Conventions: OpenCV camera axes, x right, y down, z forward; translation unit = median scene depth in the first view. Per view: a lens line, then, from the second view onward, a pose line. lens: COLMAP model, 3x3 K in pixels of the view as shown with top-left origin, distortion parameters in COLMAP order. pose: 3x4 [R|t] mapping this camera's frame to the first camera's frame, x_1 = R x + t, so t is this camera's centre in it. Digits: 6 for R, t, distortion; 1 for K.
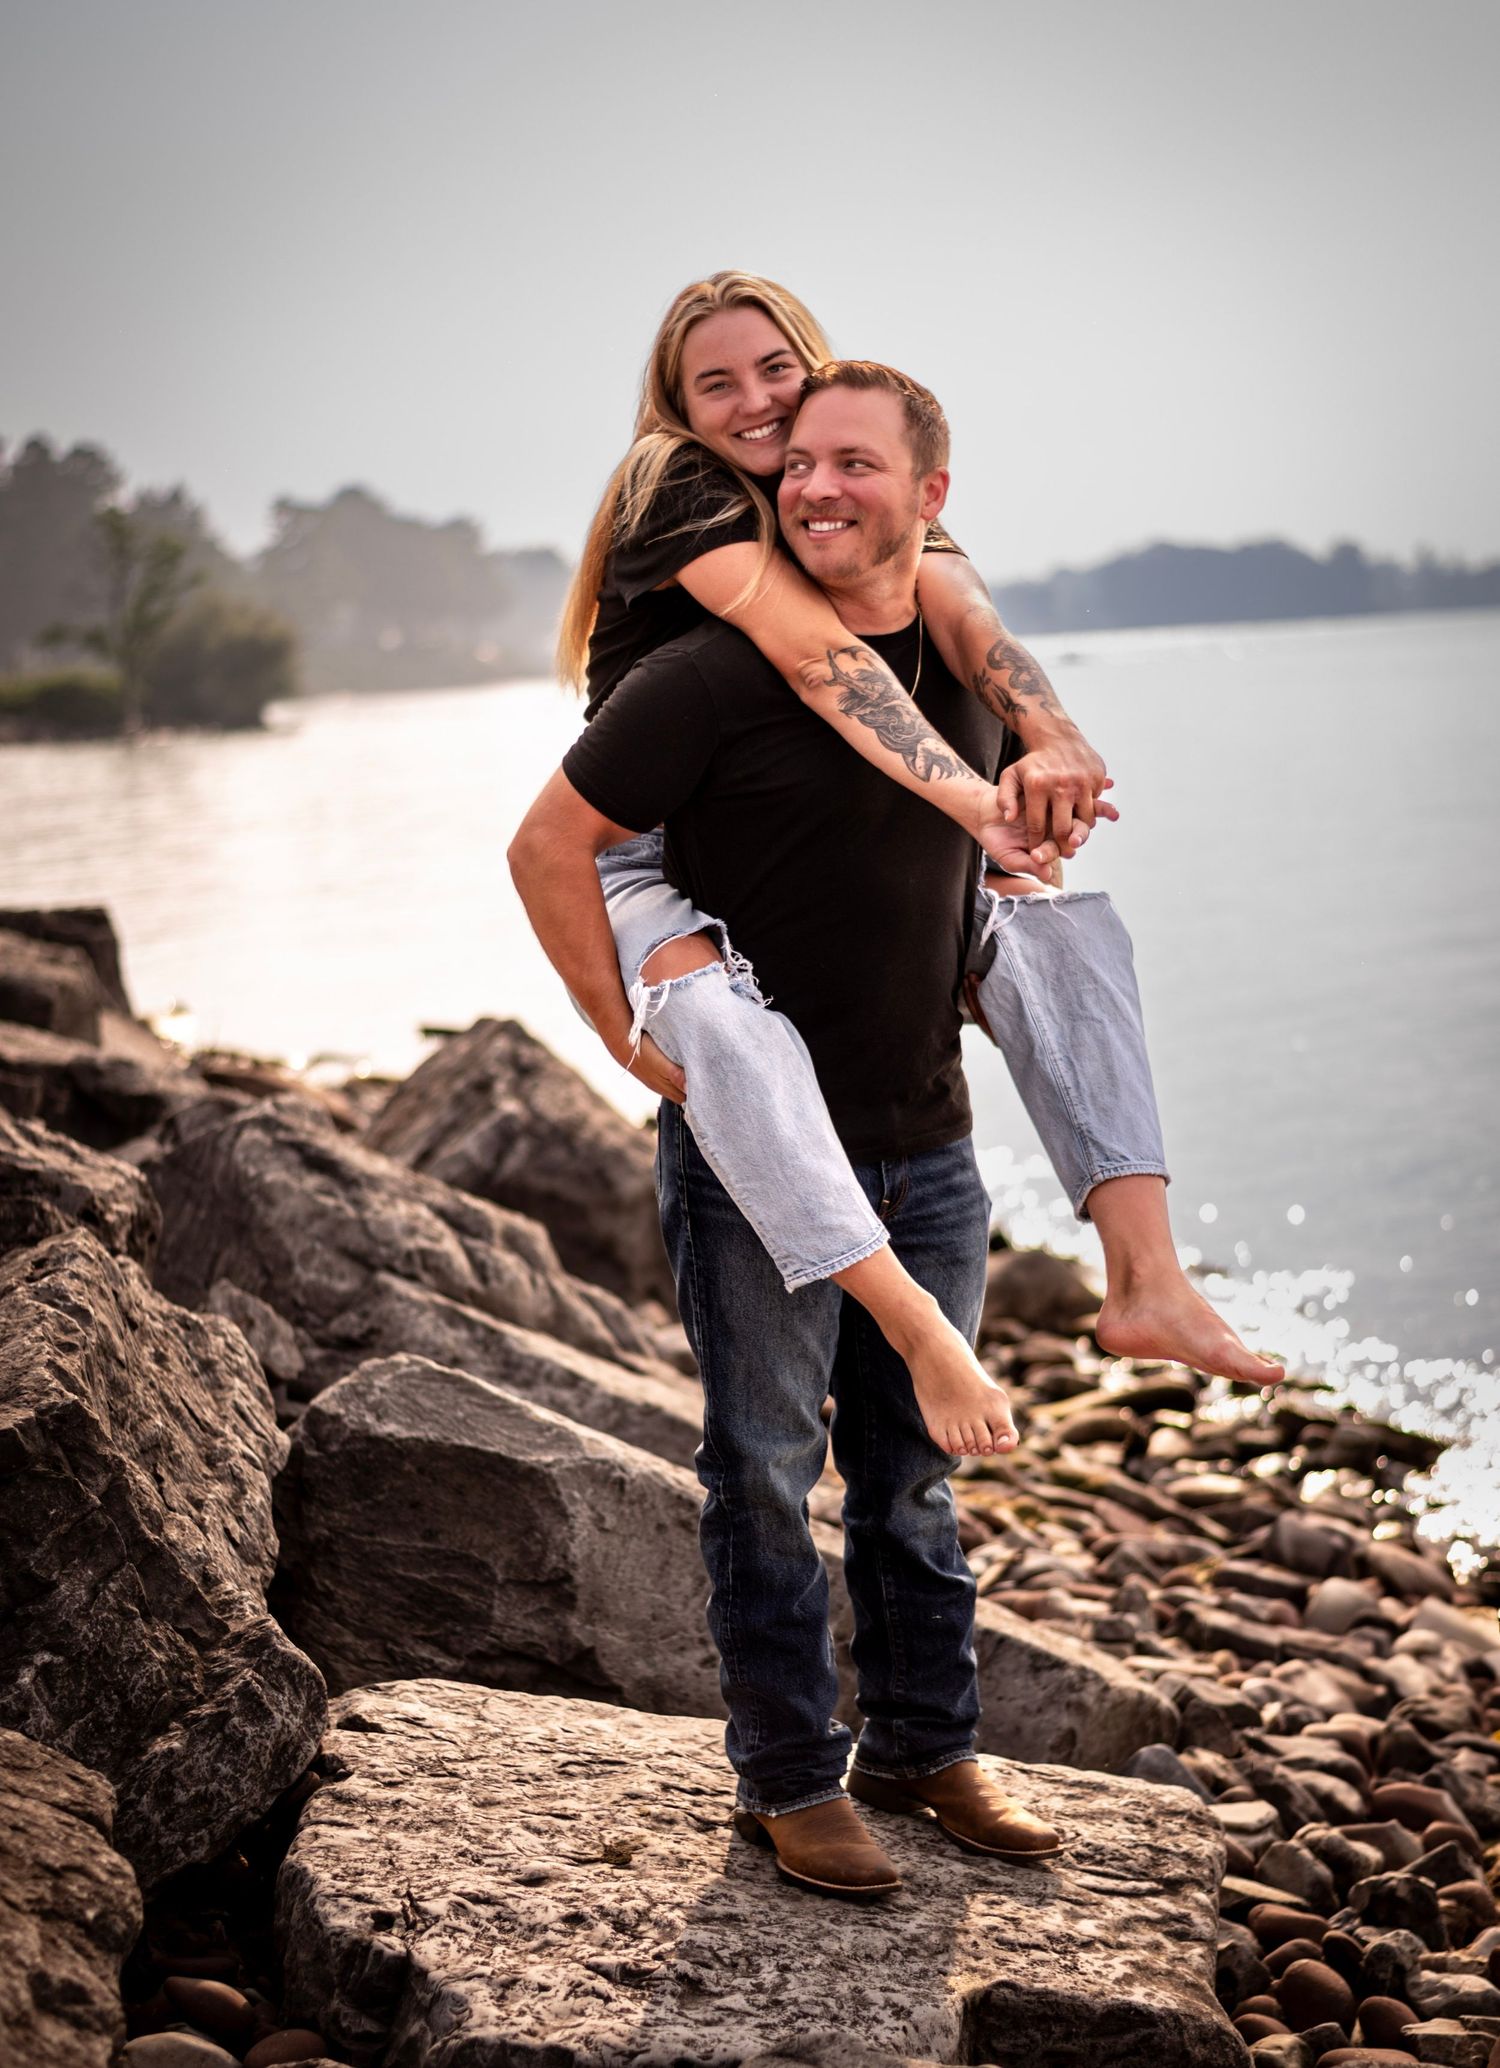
lens RADIAL K [[3836.7, 0, 877.9], [0, 3836.7, 1041.6], [0, 0, 1]] dist [-0.030883, 0.000000]
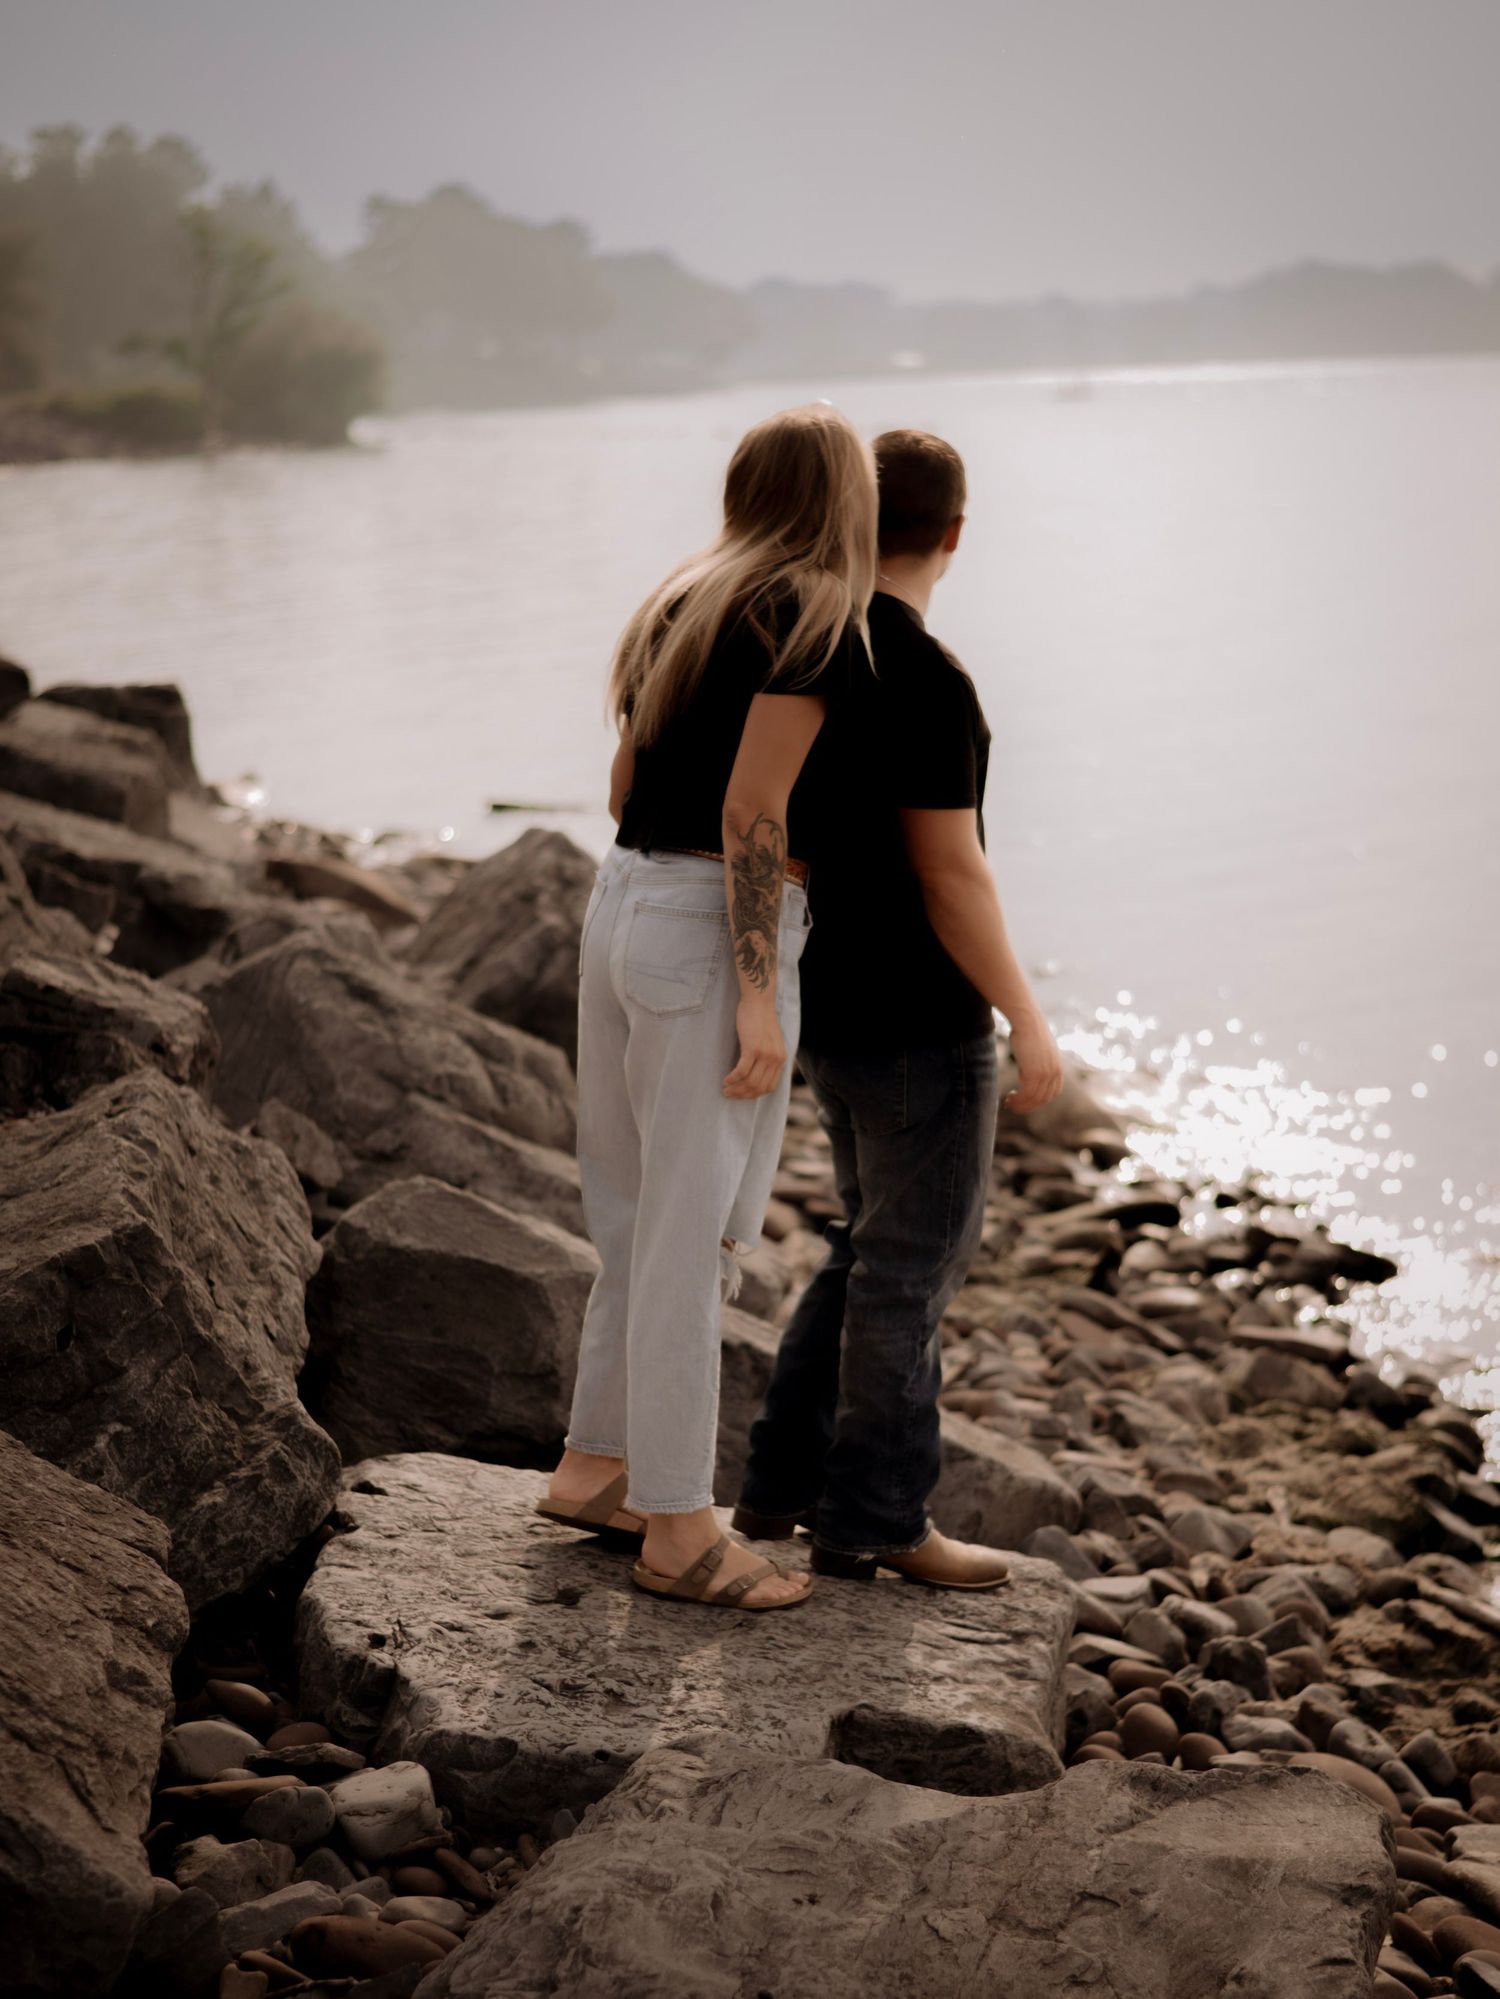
lens RADIAL K [[2905.2, 0, 702.6], [0, 2905.2, 1074.2], [0, 0, 1]] dist [-0.078852, 0.000000]
pose [[0.999470, 0.027252, -0.017822, -0.021790], [-0.026679, 0.999142, 0.031671, 0.018707], [0.018669, -0.031179, 0.999339, 0.109961]]
